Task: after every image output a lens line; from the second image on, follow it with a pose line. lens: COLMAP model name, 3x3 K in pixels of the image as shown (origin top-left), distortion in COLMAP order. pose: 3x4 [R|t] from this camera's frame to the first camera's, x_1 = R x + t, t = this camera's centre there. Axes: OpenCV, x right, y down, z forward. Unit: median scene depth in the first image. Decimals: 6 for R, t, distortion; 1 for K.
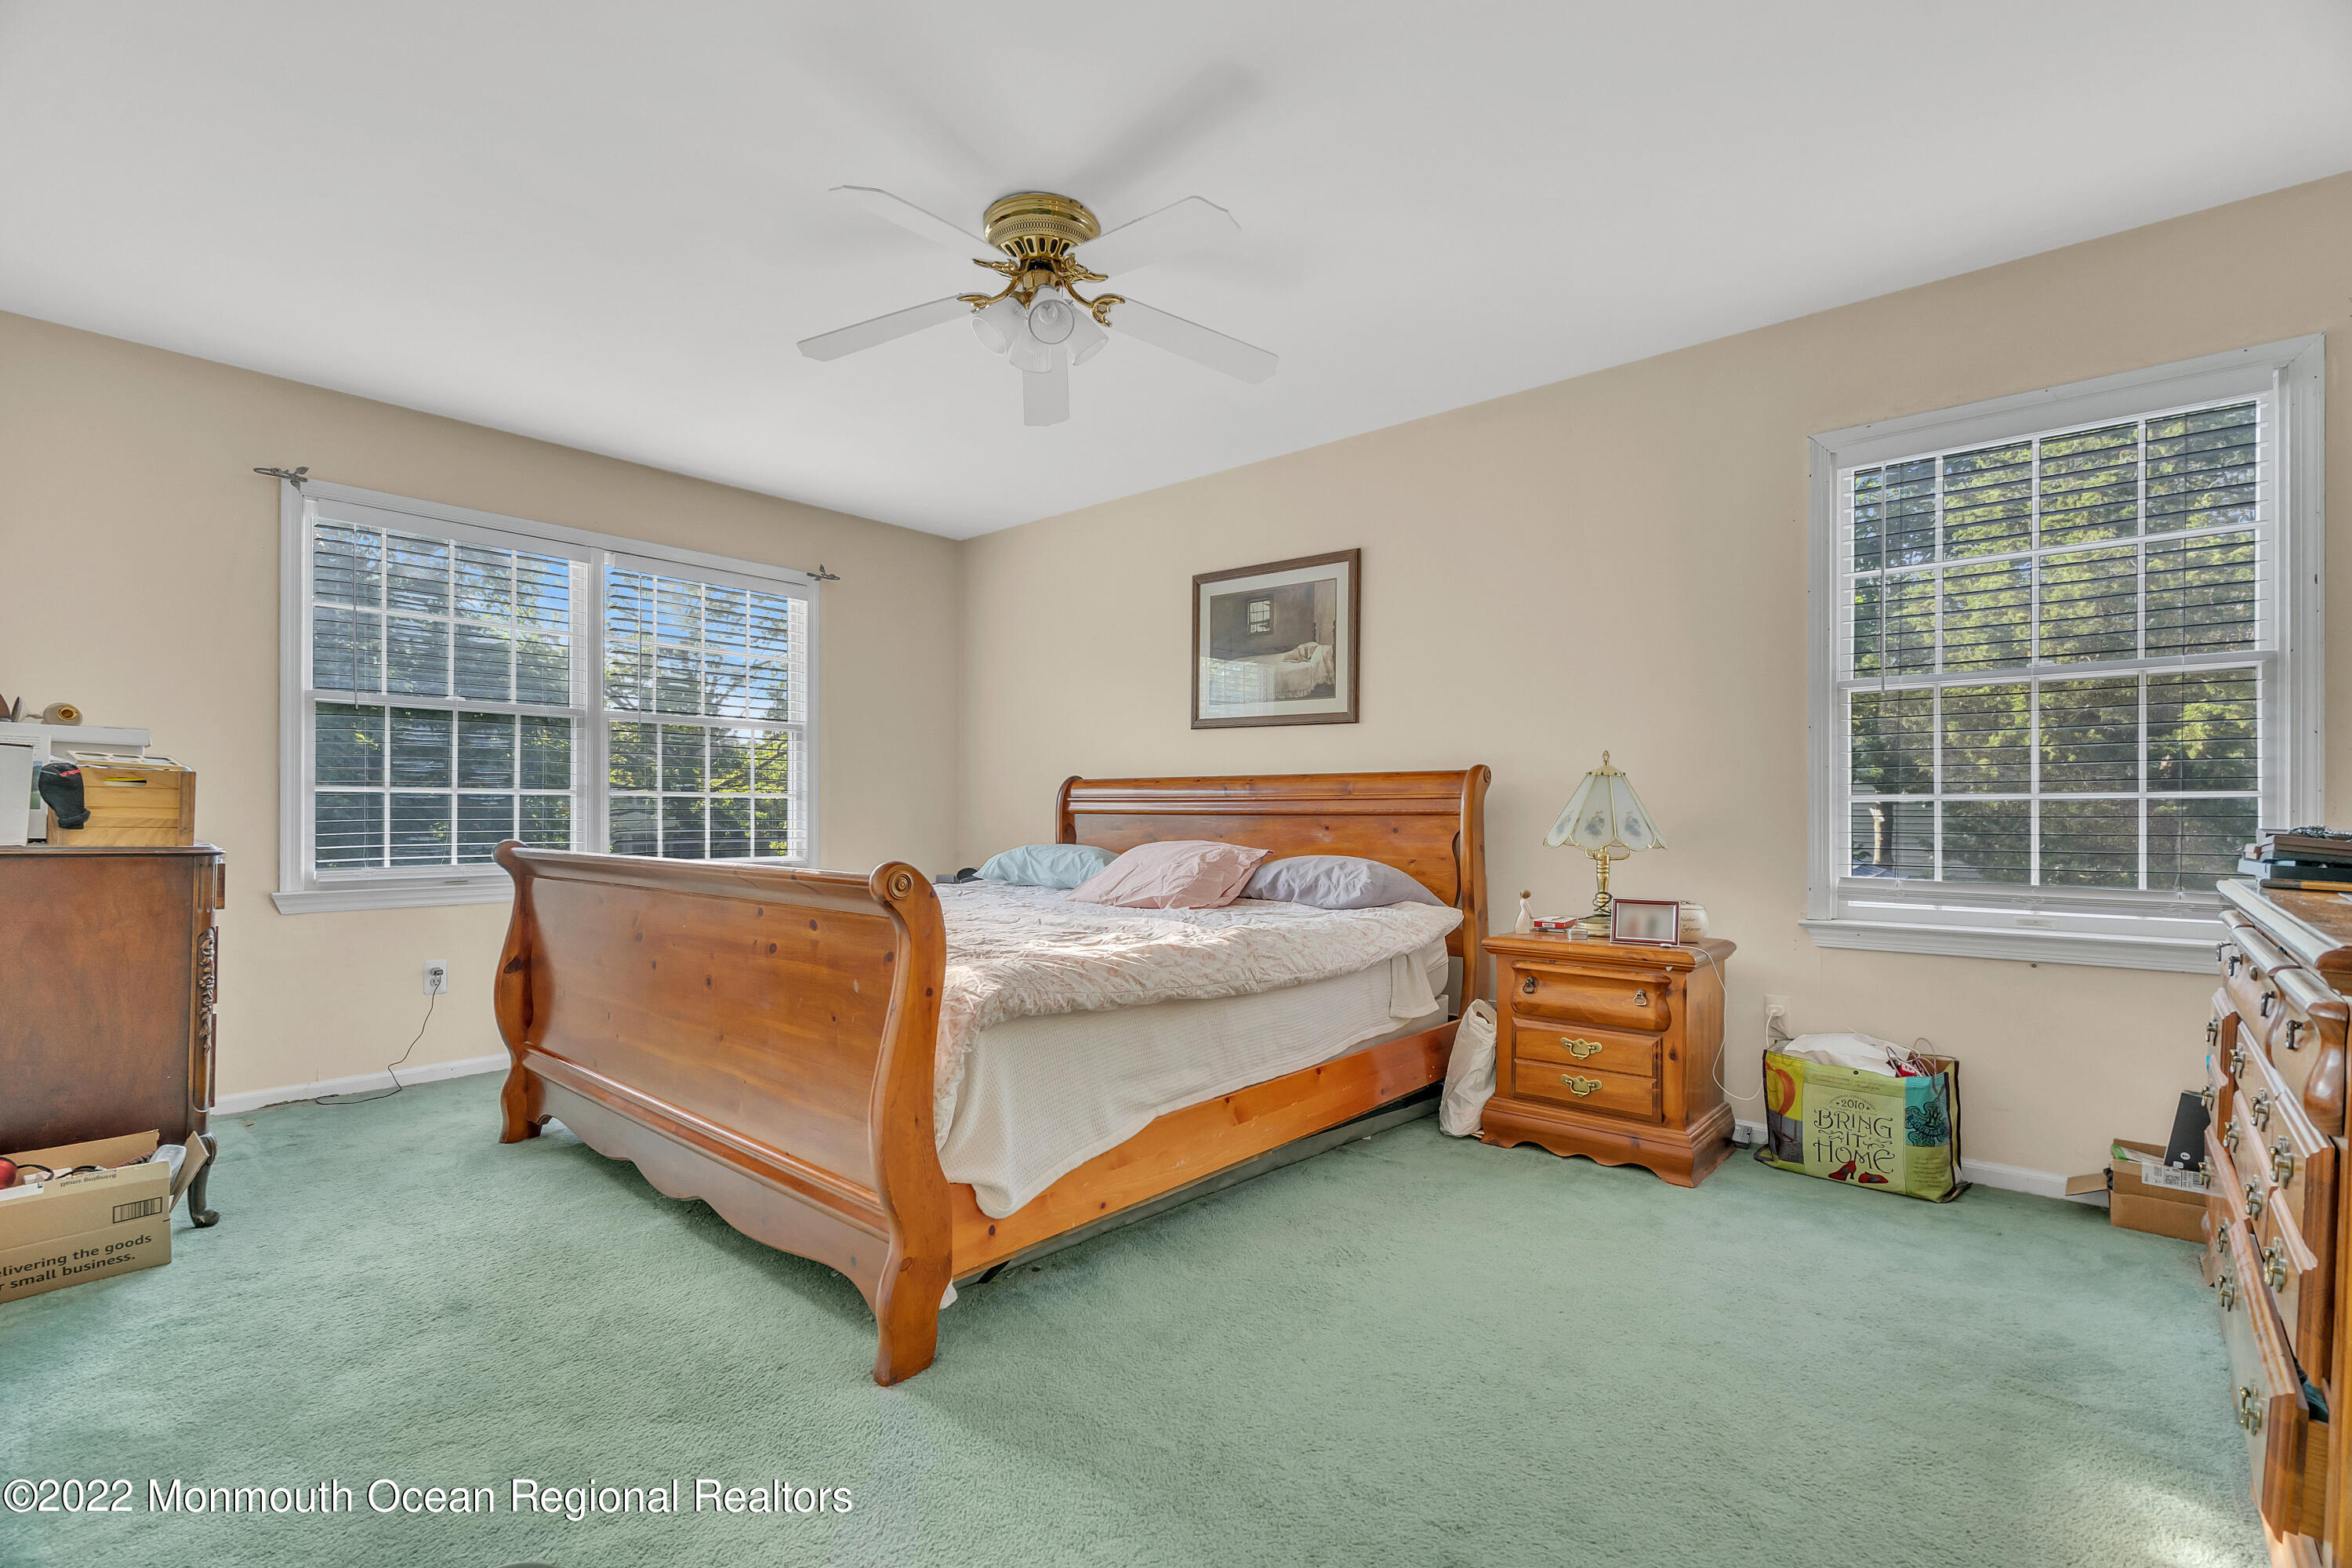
lens RADIAL K [[1061.7, 0, 1180.4], [0, 1061.7, 797.0], [0, 0, 1]] dist [-0.004082, -0.000207]
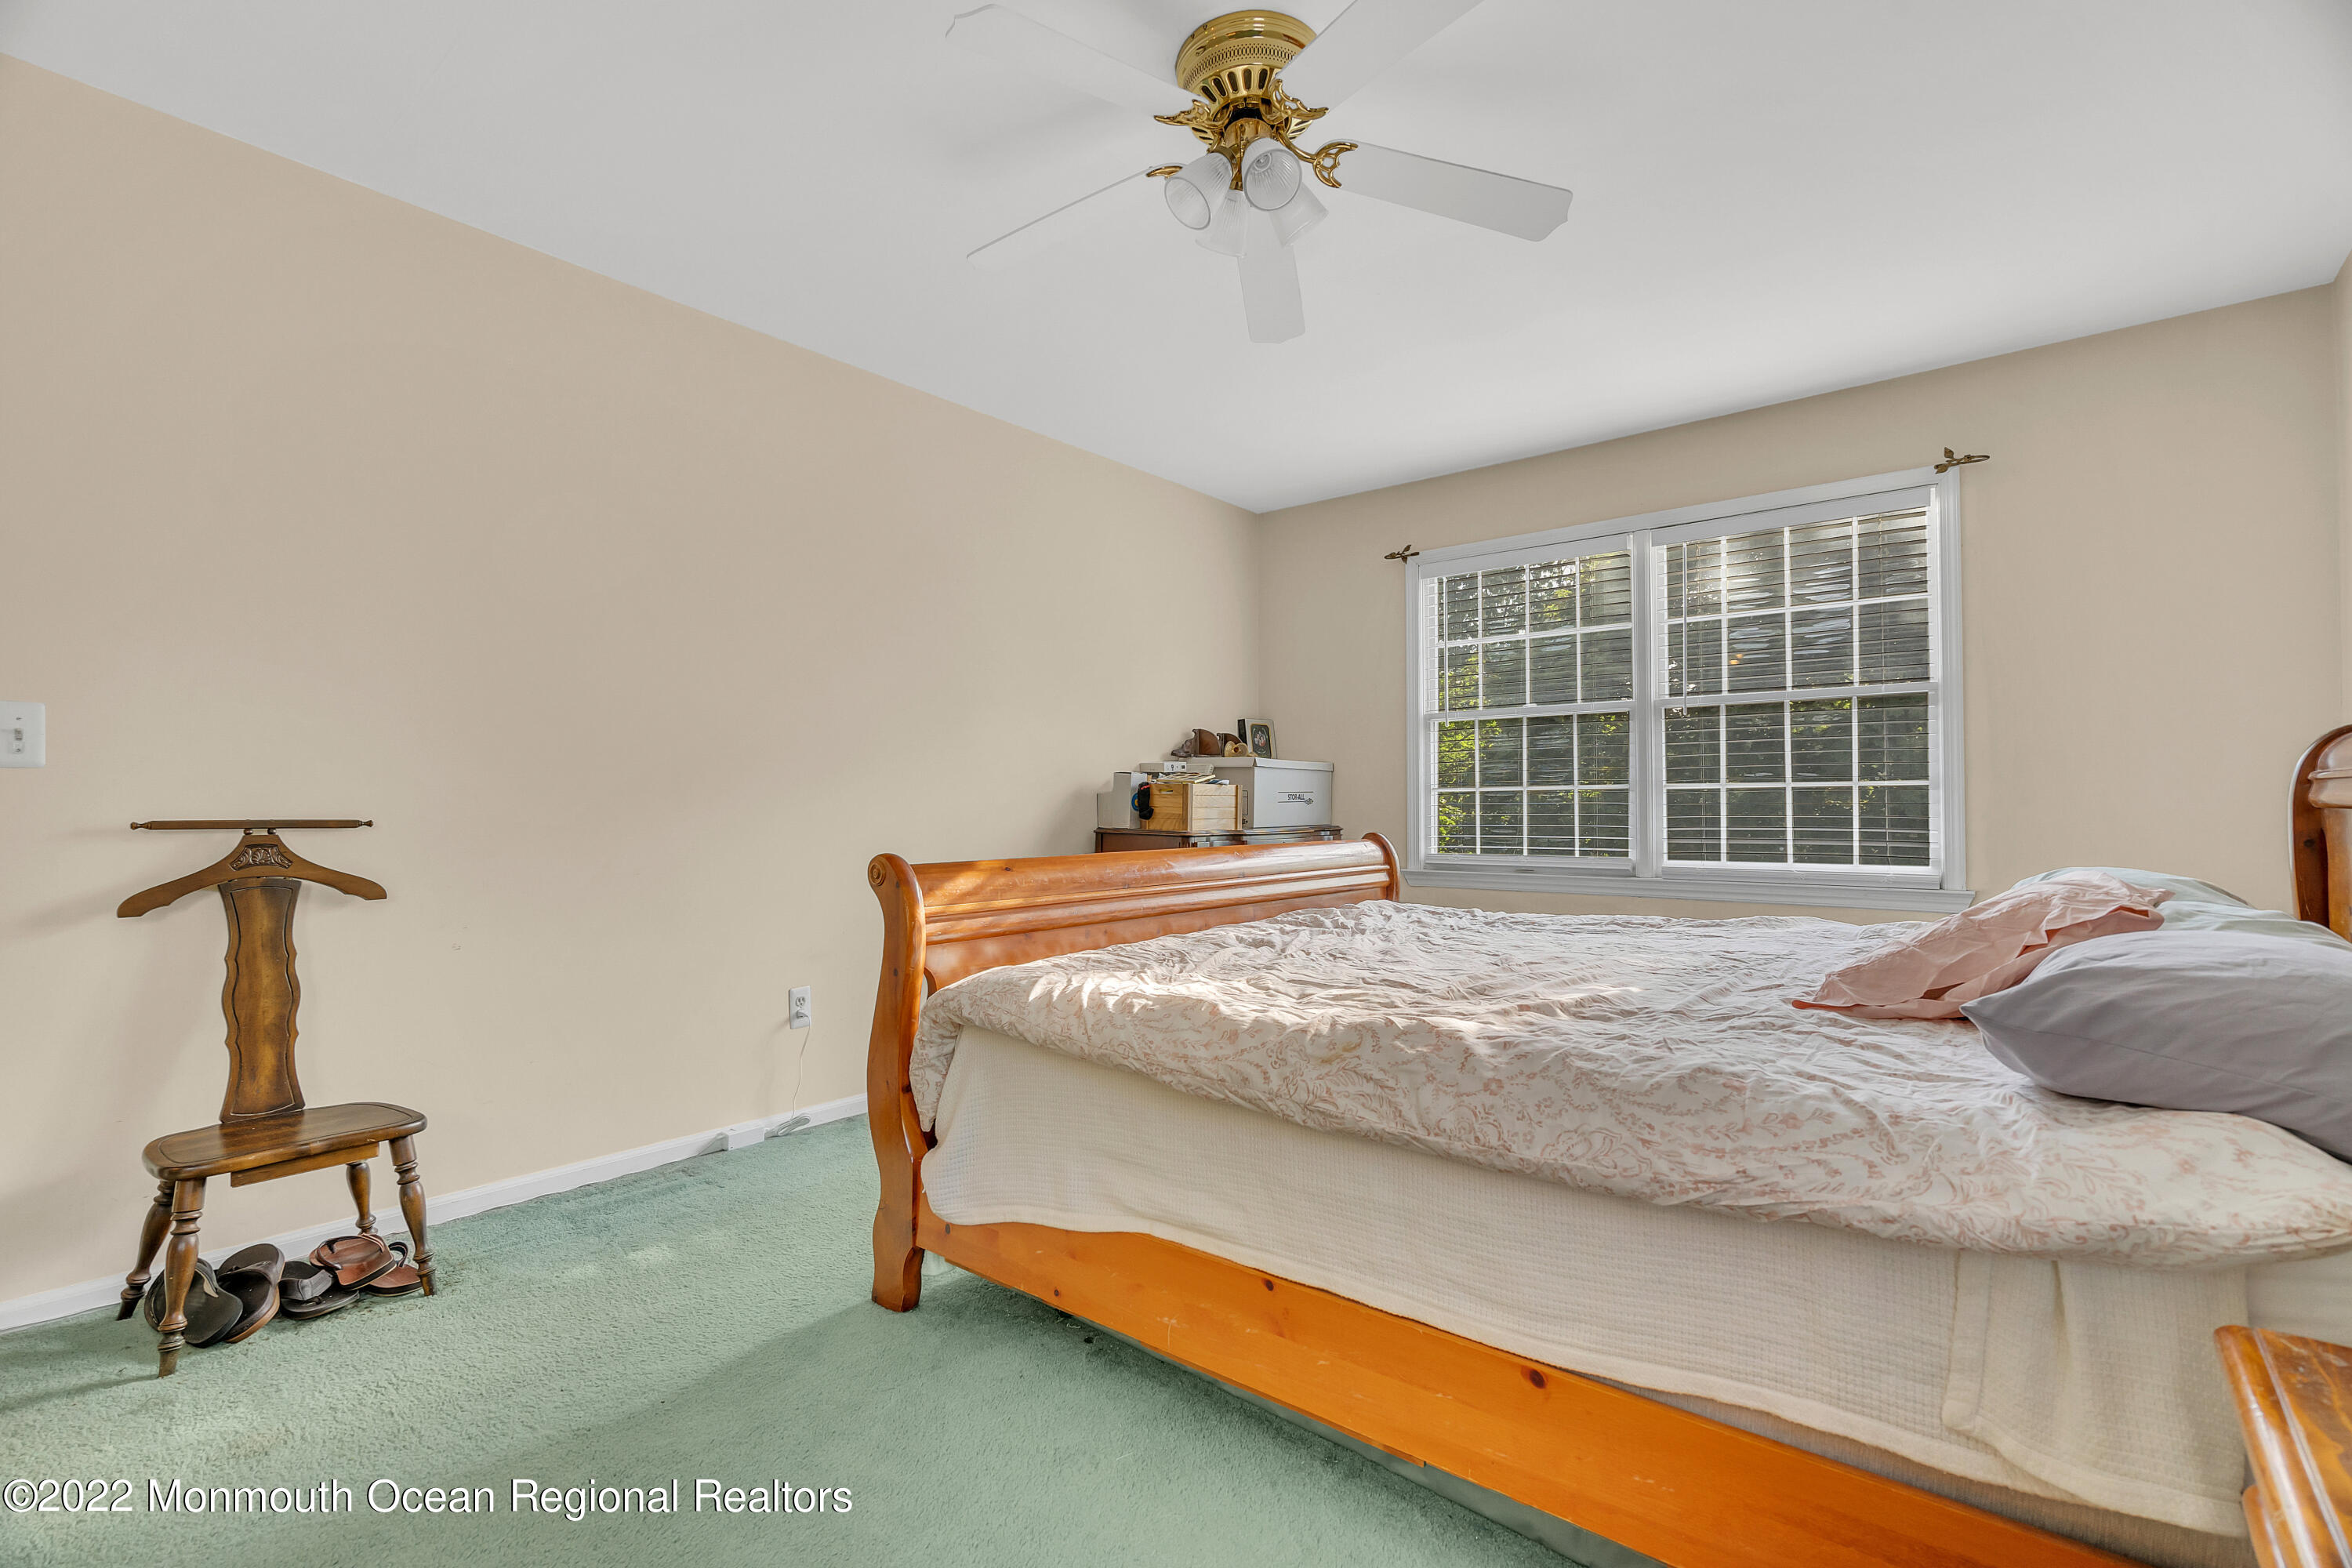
lens RADIAL K [[1061.7, 0, 1180.9], [0, 1061.7, 789.6], [0, 0, 1]] dist [-0.004082, -0.000207]
pose [[0.027229, -0.019704, -0.999435, 0.405910], [0.018200, 0.999650, -0.019213, 0.009431], [0.999464, -0.017667, 0.027578, 0.585186]]
